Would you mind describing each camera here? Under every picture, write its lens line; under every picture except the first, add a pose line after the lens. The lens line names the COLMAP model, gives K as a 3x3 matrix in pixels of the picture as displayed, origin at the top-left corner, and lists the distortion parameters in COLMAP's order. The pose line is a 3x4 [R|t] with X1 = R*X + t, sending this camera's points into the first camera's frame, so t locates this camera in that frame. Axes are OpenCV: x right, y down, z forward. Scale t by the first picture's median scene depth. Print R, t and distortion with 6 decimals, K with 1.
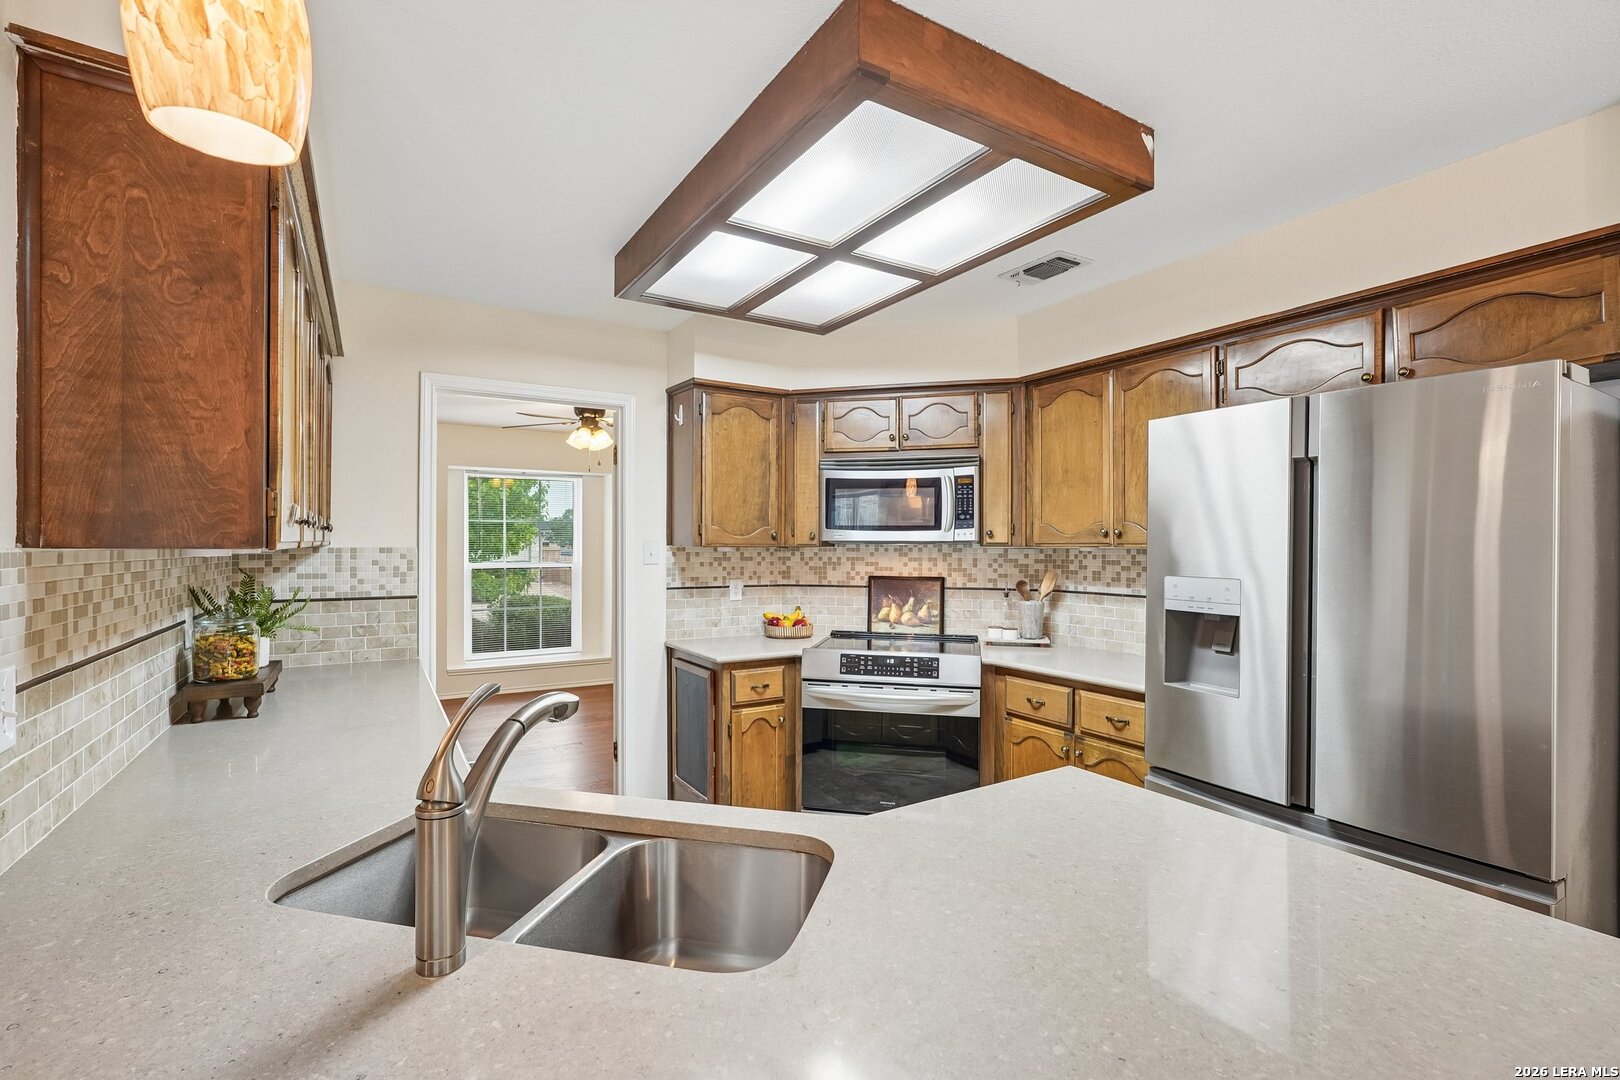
lens RADIAL K [[715.5, 0, 810.0], [0, 715.5, 540.0], [0, 0, 1]] dist [-0.014269, -0.000237]
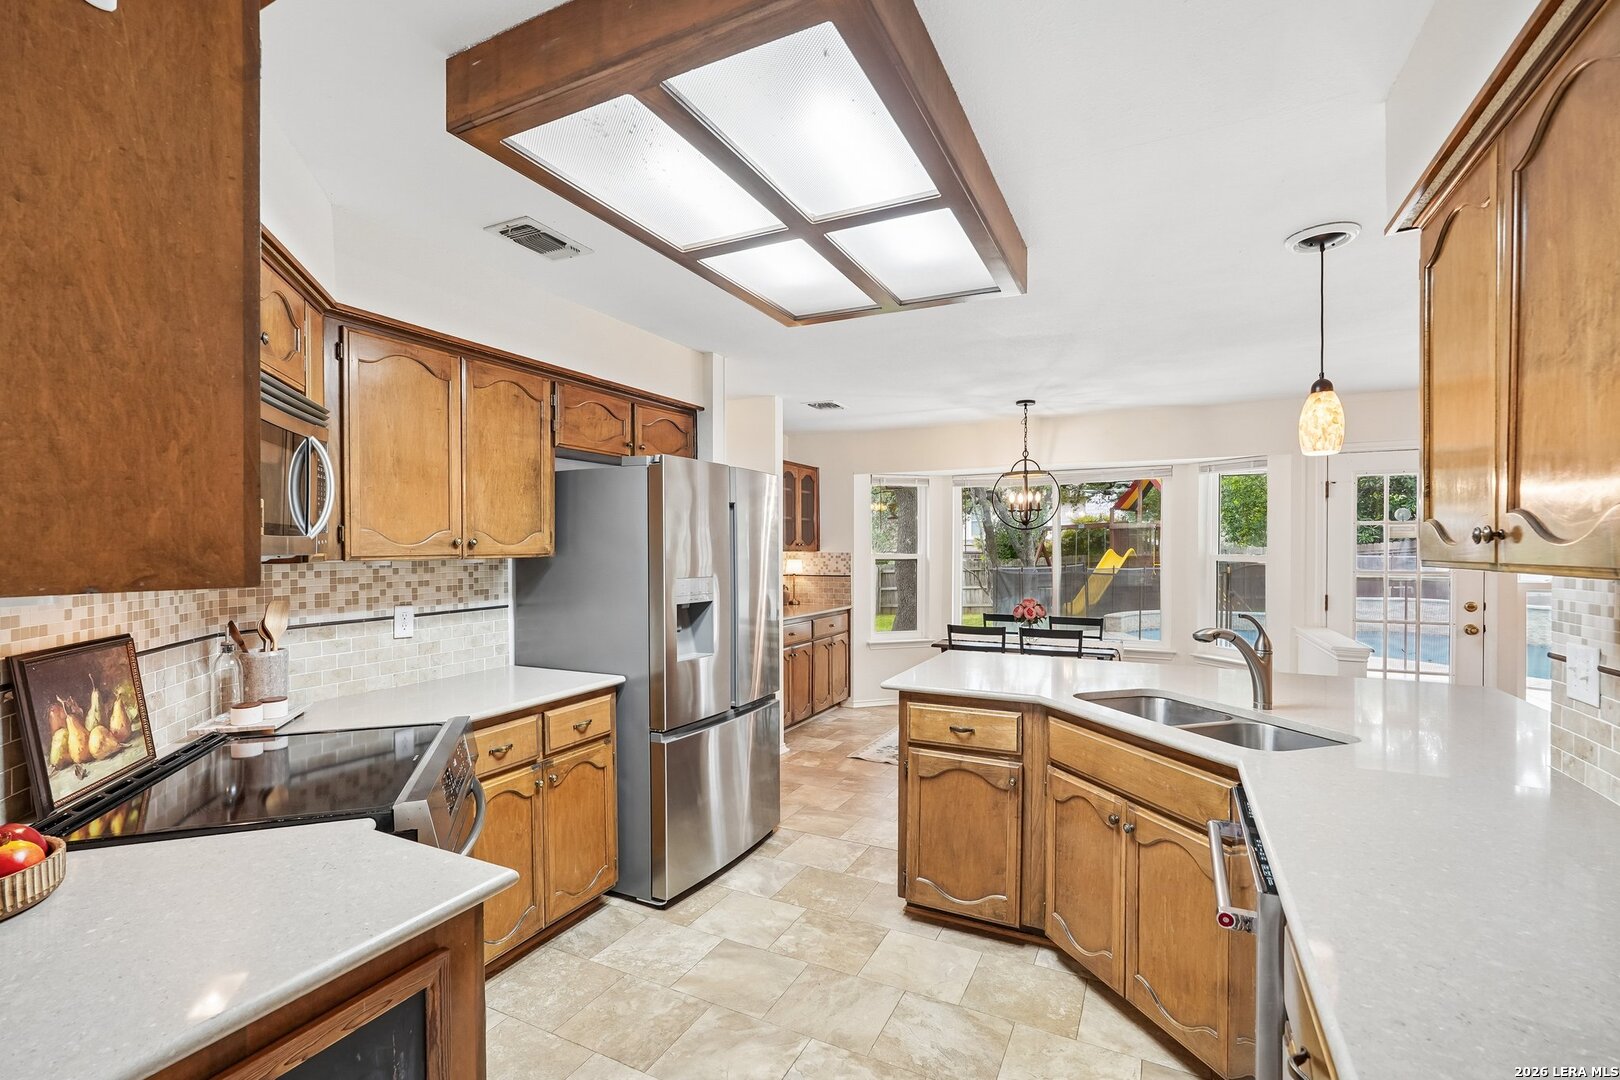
lens RADIAL K [[725.5, 0, 801.4], [0, 725.5, 554.2], [0, 0, 1]] dist [-0.002015, -0.000057]
pose [[-0.518603, -0.011632, 0.854936, -0.472390], [-0.002544, 0.999924, 0.012061, -0.006622], [-0.855012, 0.004080, -0.518593, 0.941861]]
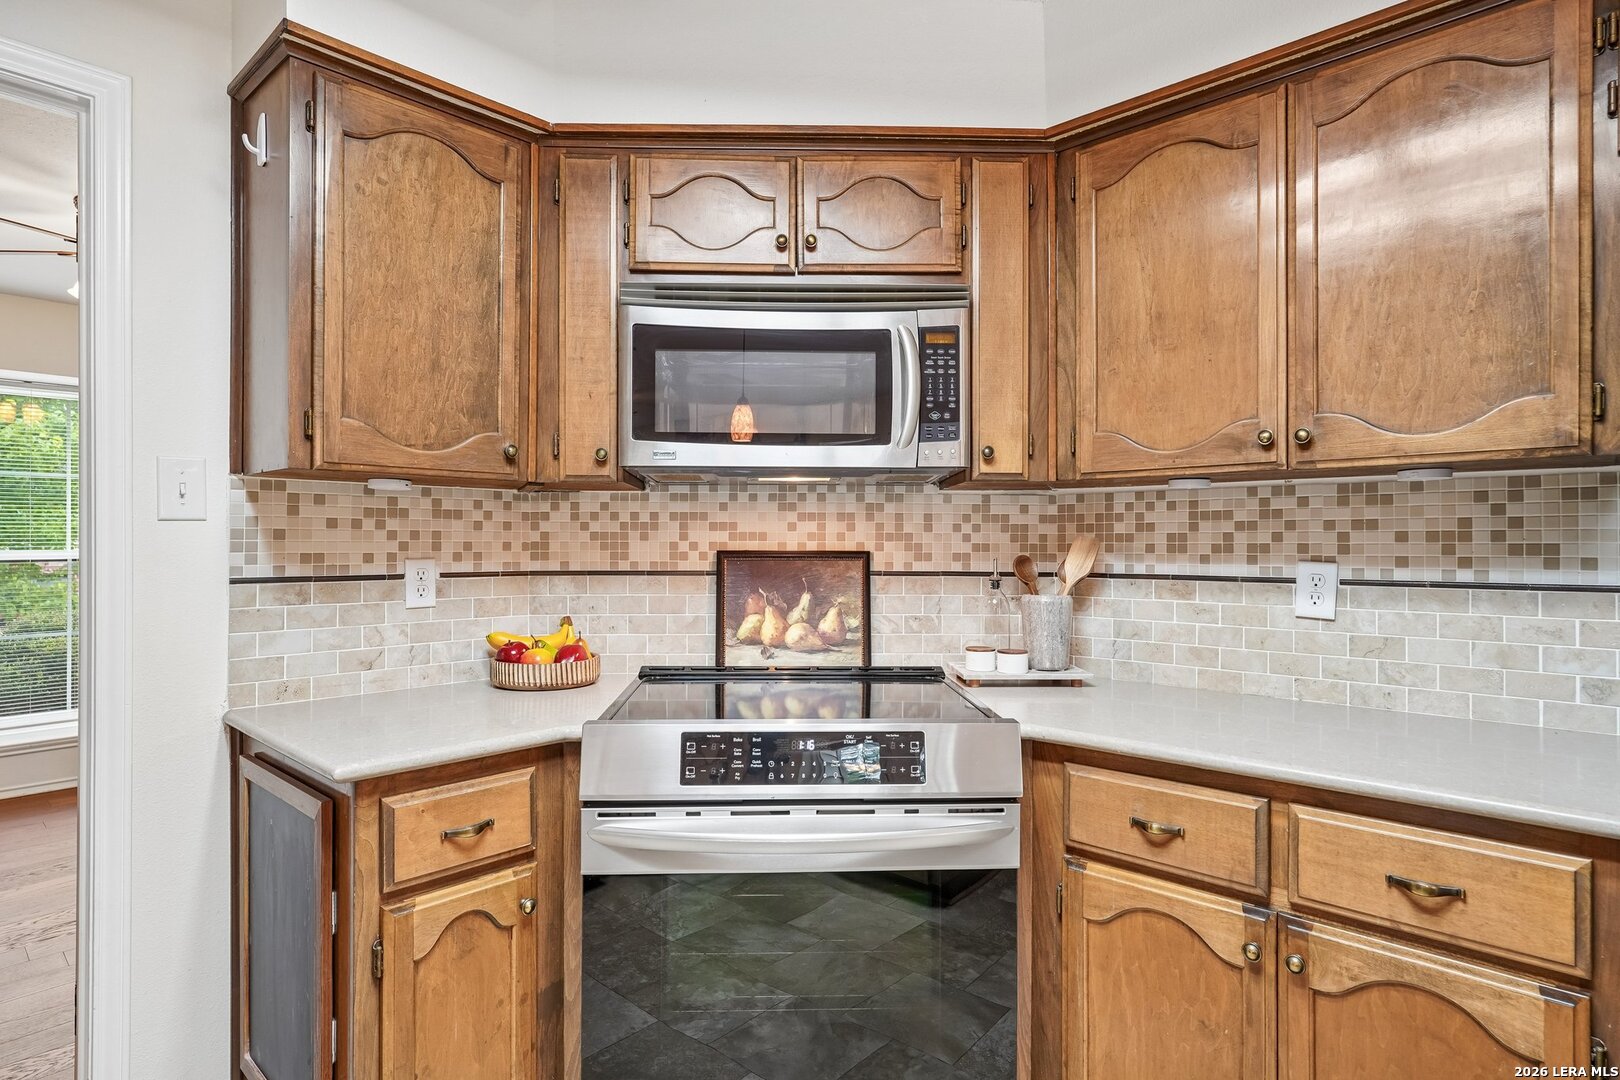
lens RADIAL K [[850.8, 0, 802.8], [0, 850.8, 535.9], [0, 0, 1]] dist [-0.003114, -0.000150]
pose [[0.964538, 0.000347, 0.263946, -0.015887], [-0.000358, 1.000000, -0.000004, 0.044359], [-0.263946, -0.000091, 0.964538, 0.473153]]
